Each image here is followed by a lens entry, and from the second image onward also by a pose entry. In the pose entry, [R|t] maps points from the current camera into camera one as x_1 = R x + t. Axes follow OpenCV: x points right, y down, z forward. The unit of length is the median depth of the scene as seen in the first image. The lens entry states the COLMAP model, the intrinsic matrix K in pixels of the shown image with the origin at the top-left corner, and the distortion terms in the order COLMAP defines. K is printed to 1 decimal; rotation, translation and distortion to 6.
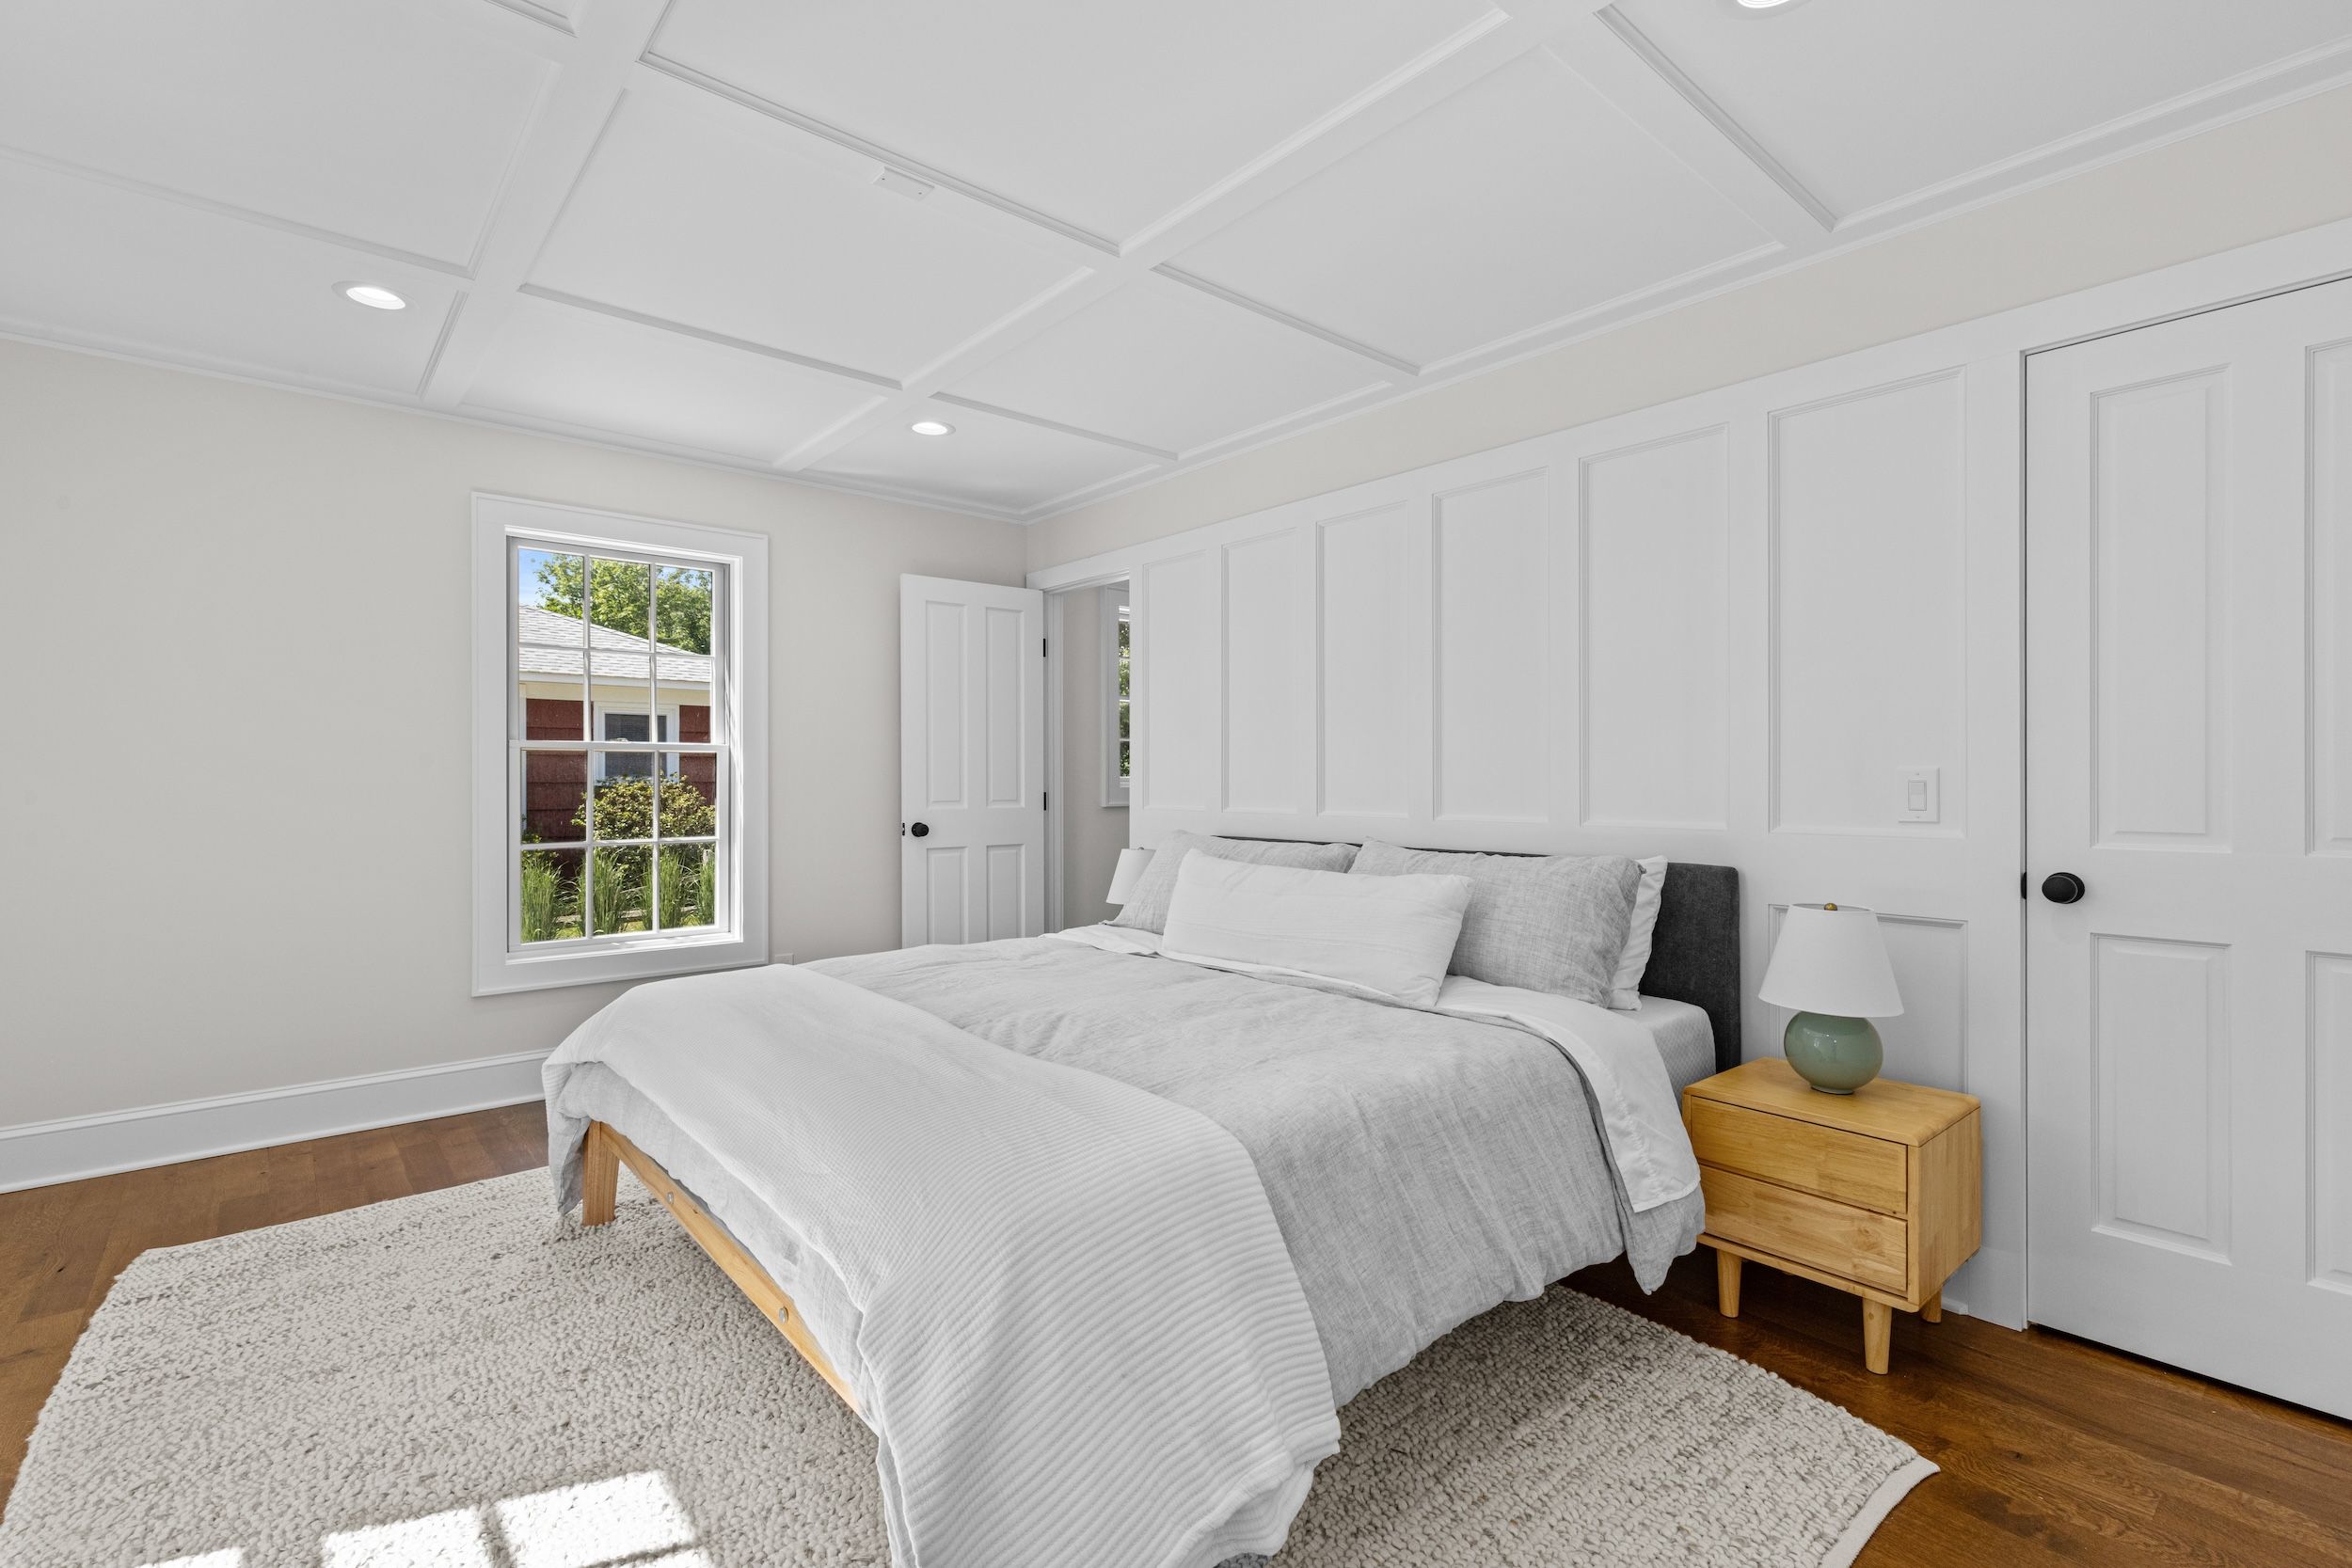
lens RADIAL K [[1055.9, 0, 1176.0], [0, 1055.9, 784.0], [0, 0, 1]] dist [0.004836, -0.000255]
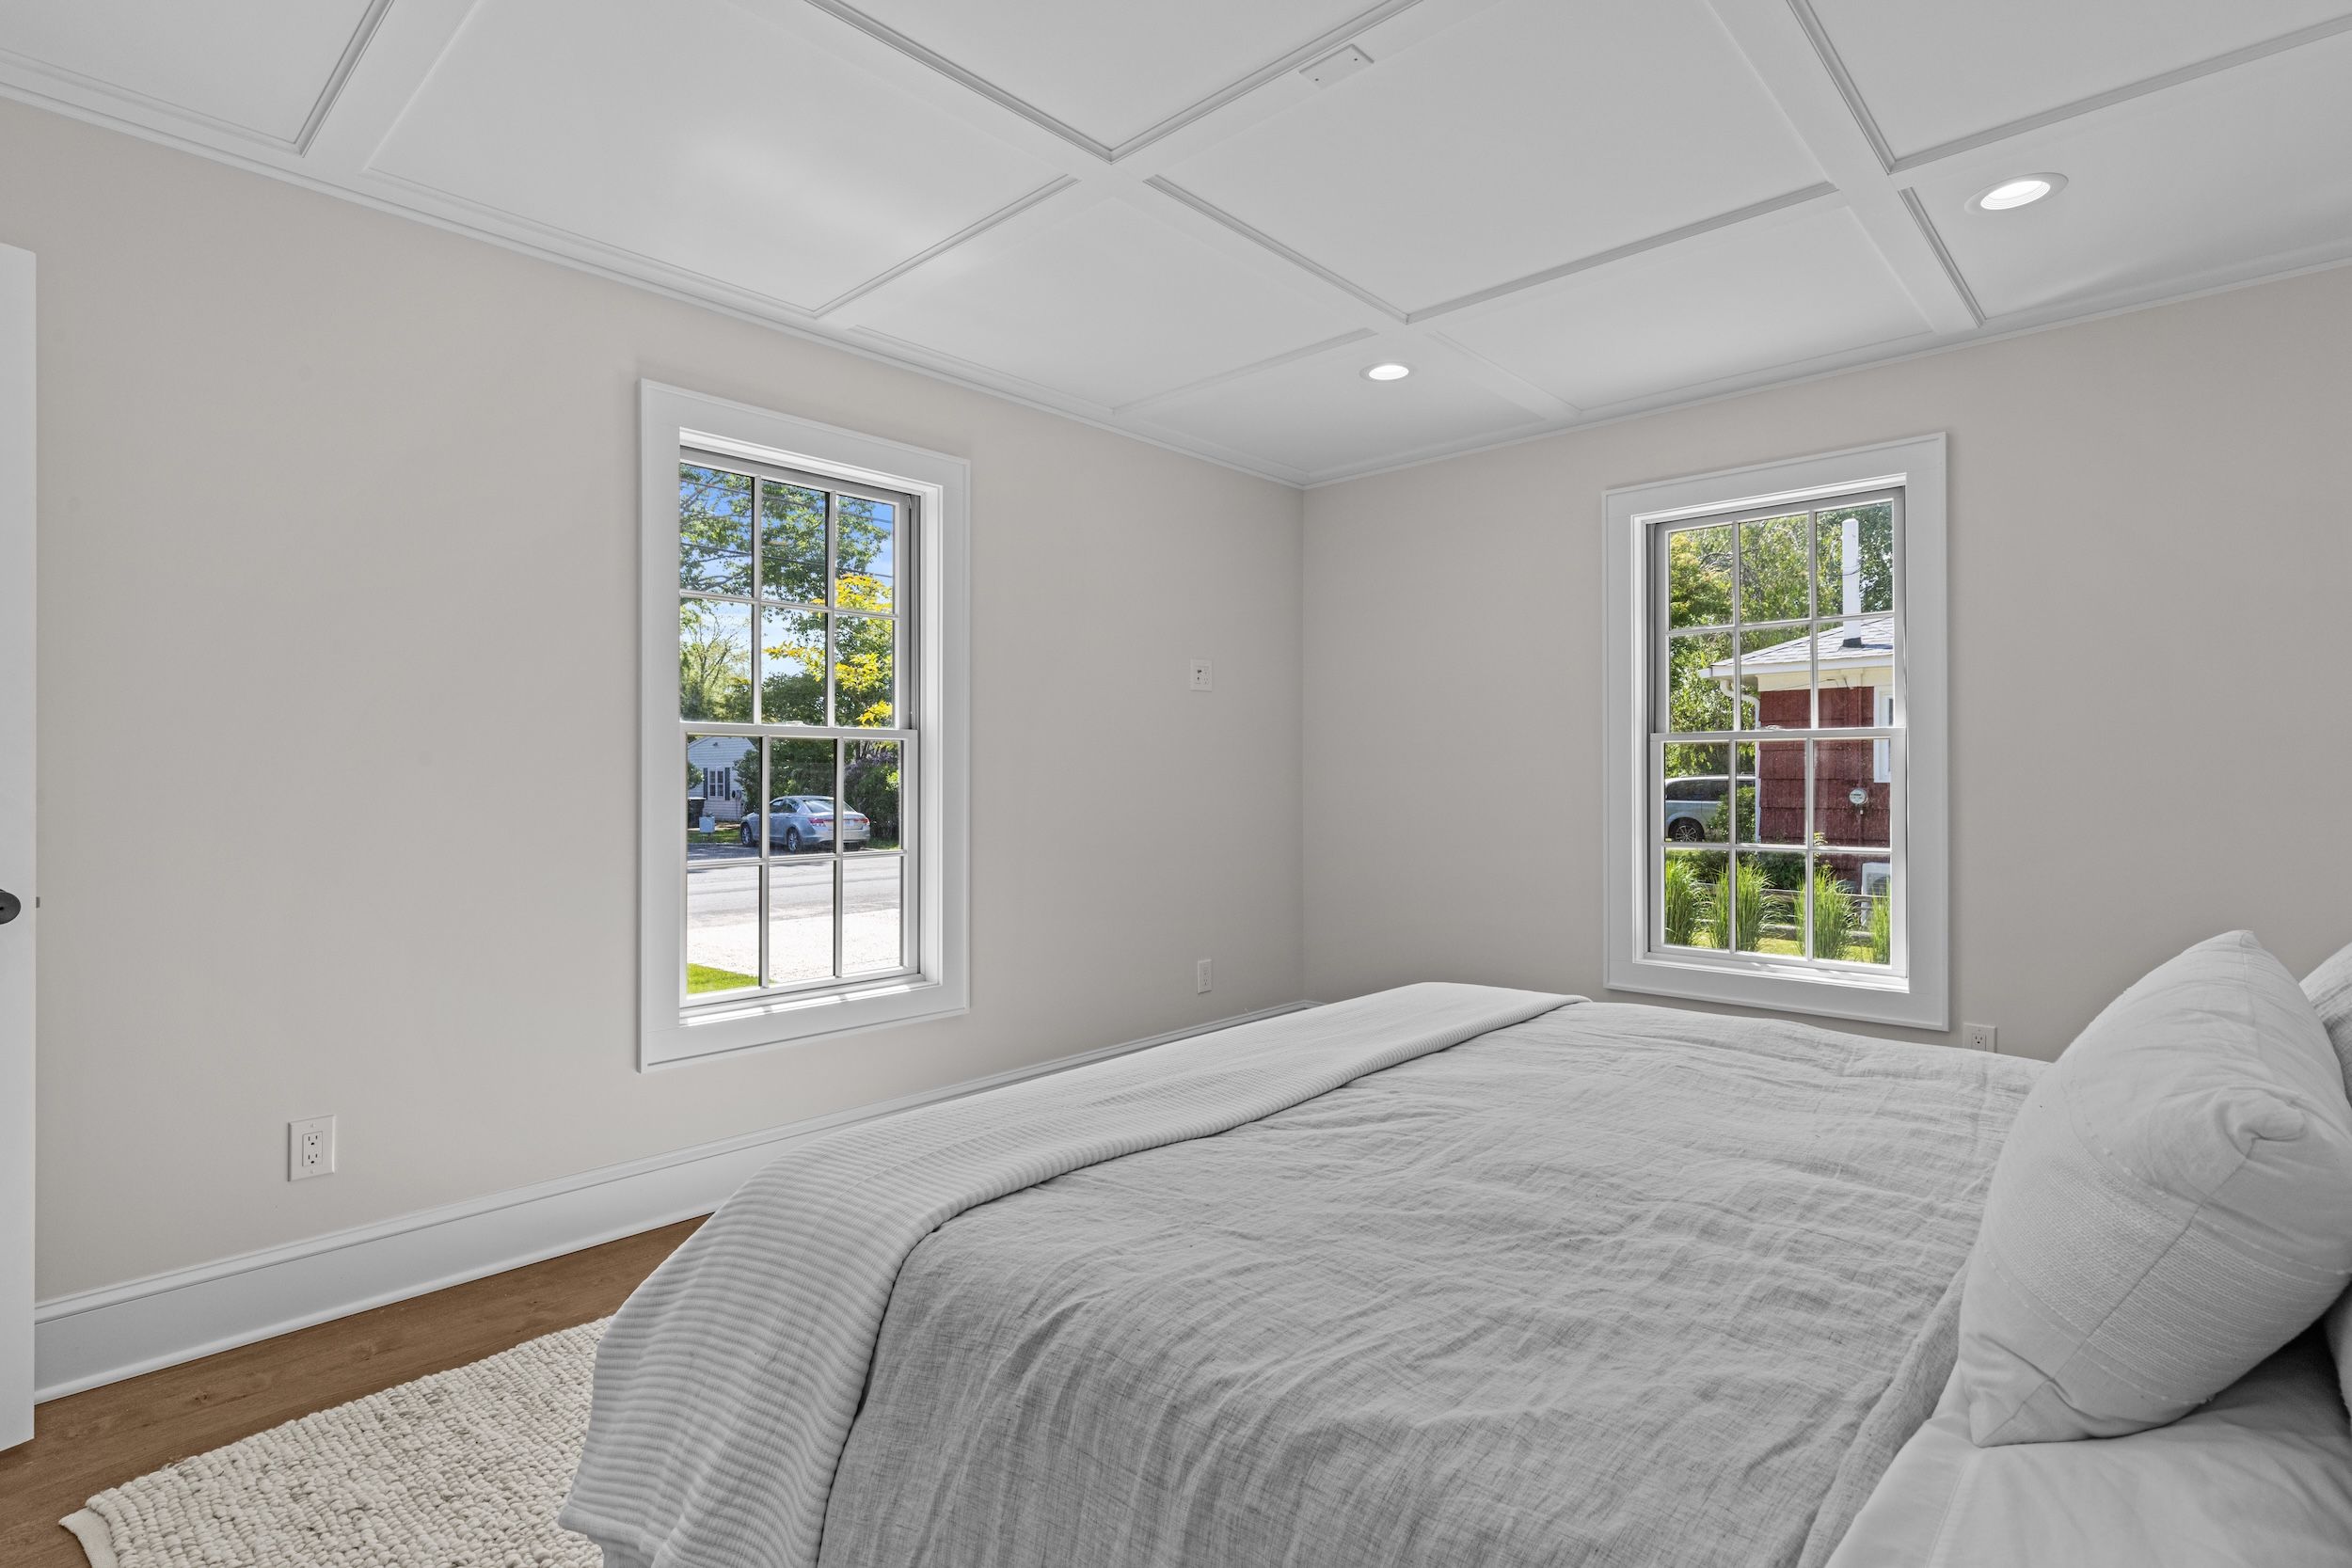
lens RADIAL K [[1145.3, 0, 1178.3], [0, 1145.3, 778.1], [0, 0, 1]] dist [0.000594, 0.000080]
pose [[0.115501, 0.002415, -0.993304, 0.332449], [-0.004553, 0.999988, 0.001902, -0.000546], [0.993297, 0.004303, 0.115511, 0.403444]]
